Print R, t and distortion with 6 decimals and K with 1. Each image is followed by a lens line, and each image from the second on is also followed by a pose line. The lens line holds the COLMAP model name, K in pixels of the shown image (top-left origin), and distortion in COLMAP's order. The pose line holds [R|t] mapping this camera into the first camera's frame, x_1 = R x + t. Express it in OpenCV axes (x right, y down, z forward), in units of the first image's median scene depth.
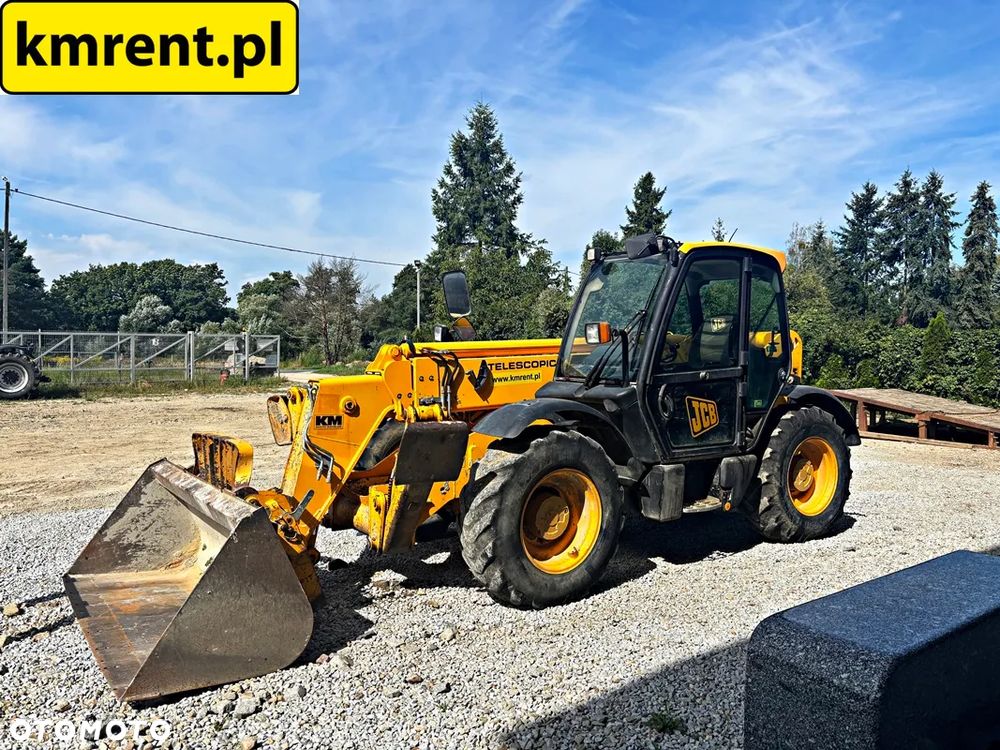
lens RADIAL K [[759.2, 0, 502.8], [0, 759.2, 373.6], [0, 0, 1]] dist [0.045165, -0.054782]
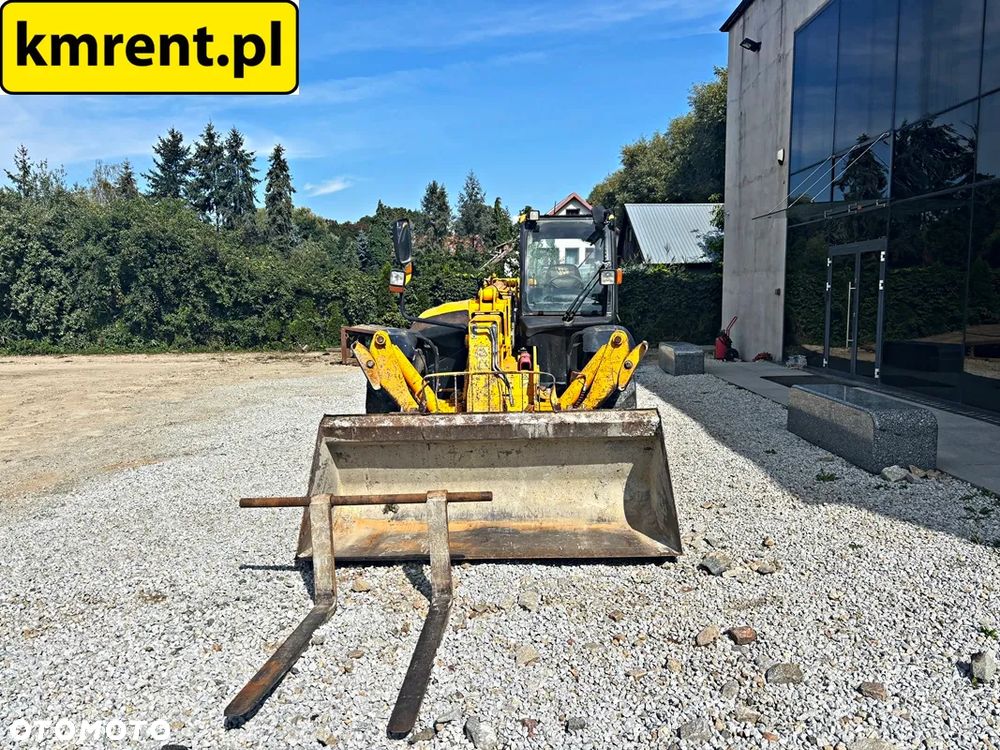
lens RADIAL K [[756.8, 0, 506.4], [0, 756.8, 374.5], [0, 0, 1]] dist [0.057762, -0.068838]
pose [[0.607815, -0.101833, 0.787522, -0.171643], [0.044679, 0.994558, 0.094121, -0.002390], [-0.792820, -0.022022, 0.609057, 0.045155]]
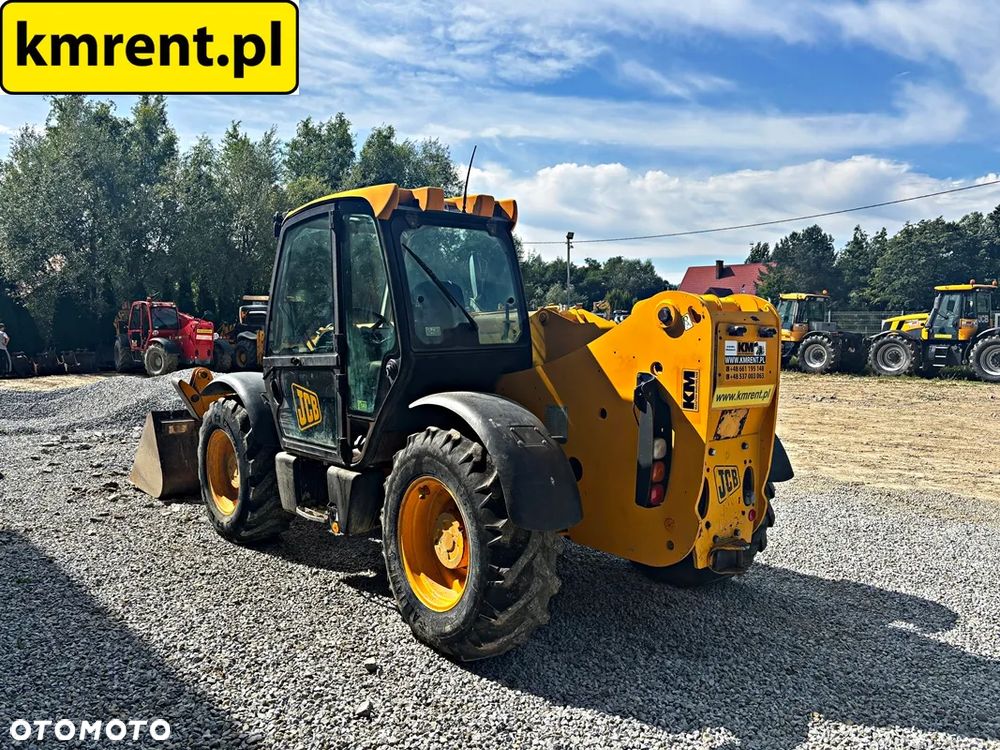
lens RADIAL K [[758.6, 0, 504.9], [0, 758.6, 379.8], [0, 0, 1]] dist [0.027462, -0.010023]
pose [[0.105658, 0.064596, -0.992302, 0.193124], [-0.033644, 0.997549, 0.061355, -0.006199], [0.993833, 0.026902, 0.107572, 0.191489]]
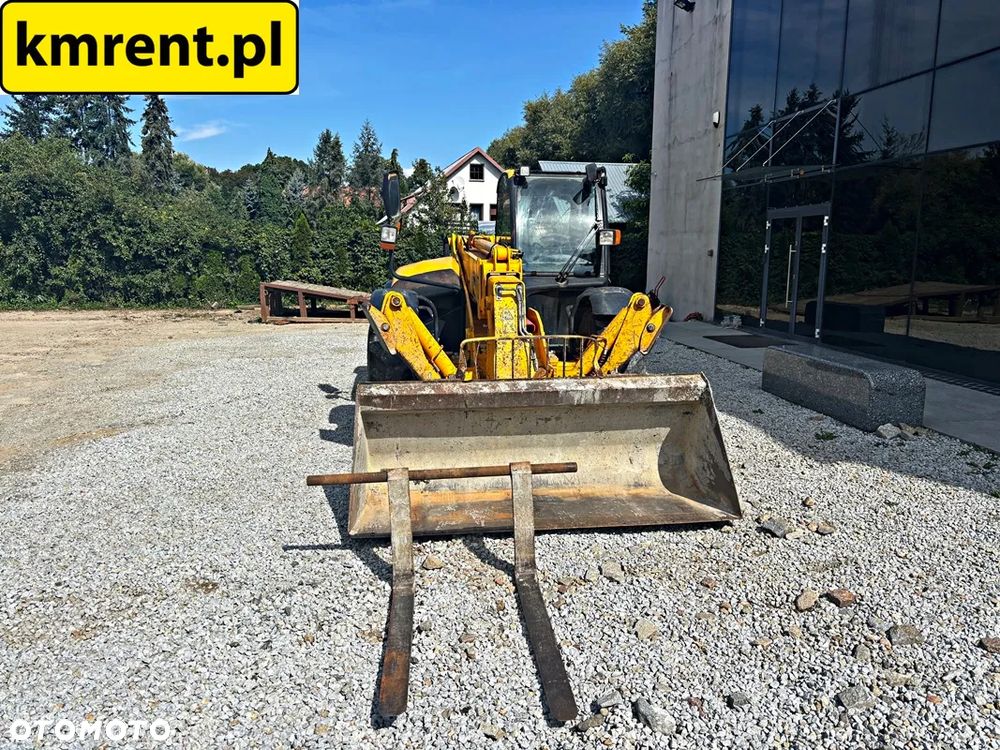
lens RADIAL K [[756.8, 0, 506.4], [0, 756.8, 374.5], [0, 0, 1]] dist [0.057762, -0.068838]
pose [[0.487819, -0.150564, 0.859862, -0.183279], [0.031134, 0.987387, 0.155231, -0.004337], [-0.872389, -0.048954, 0.486354, 0.073522]]
